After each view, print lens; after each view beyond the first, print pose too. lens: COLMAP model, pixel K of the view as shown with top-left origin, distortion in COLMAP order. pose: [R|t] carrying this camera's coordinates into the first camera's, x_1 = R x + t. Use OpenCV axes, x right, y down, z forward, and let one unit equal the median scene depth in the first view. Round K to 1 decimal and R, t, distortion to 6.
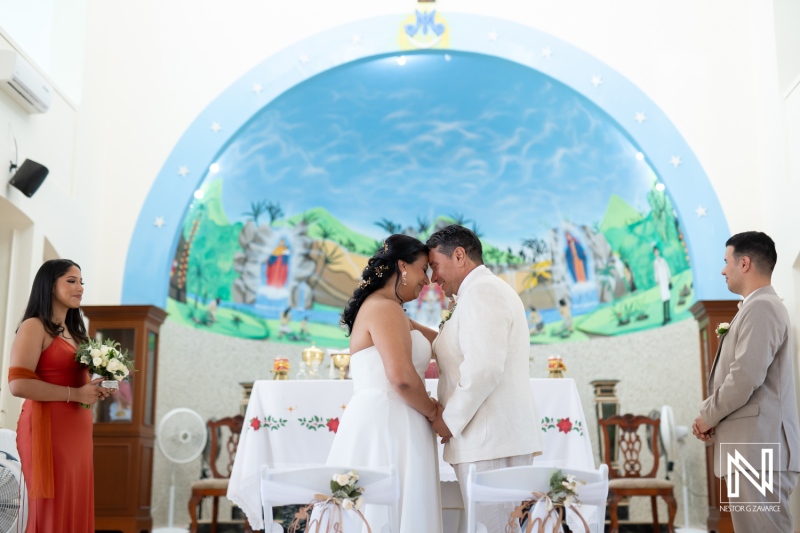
lens RADIAL K [[1175.4, 0, 402.4], [0, 1175.4, 266.2], [0, 0, 1]] dist [0.026790, 0.000000]
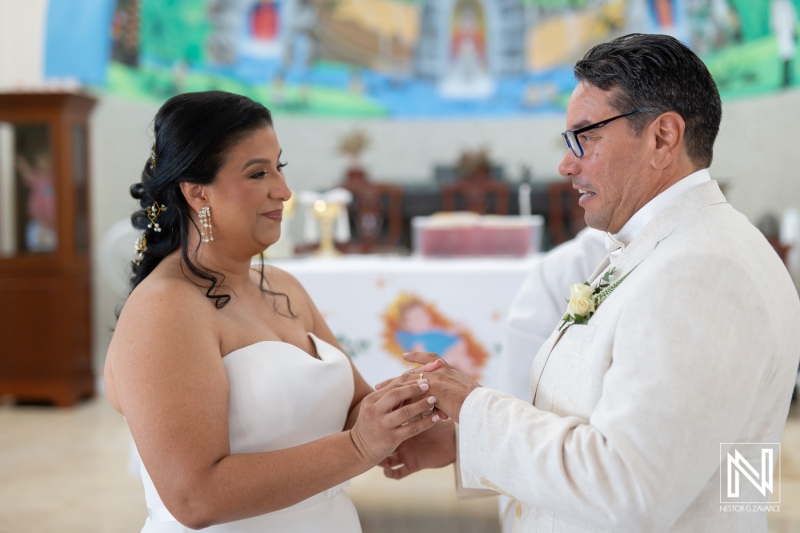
lens RADIAL K [[1175.4, 0, 404.2], [0, 1175.4, 270.4], [0, 0, 1]] dist [0.026790, 0.000000]
pose [[0.999486, -0.009900, -0.030504, 0.005192], [0.016922, 0.970768, 0.239424, -0.020257], [0.027243, -0.239818, 0.970436, 0.225461]]
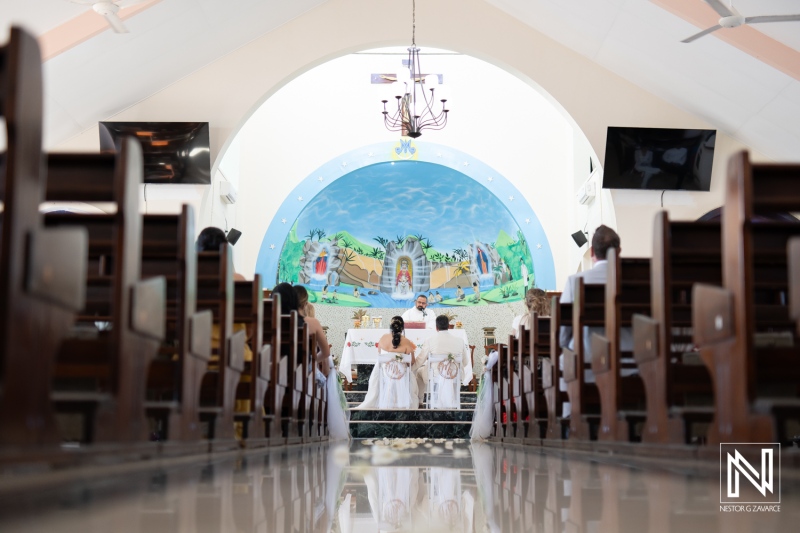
lens RADIAL K [[1175.4, 0, 399.5], [0, 1175.4, 269.3], [0, 0, 1]] dist [0.026790, 0.000000]
pose [[0.999030, 0.013160, 0.042012, -0.062100], [-0.015562, 0.998232, 0.057357, -0.099345], [-0.041183, -0.057955, 0.997469, -0.861871]]
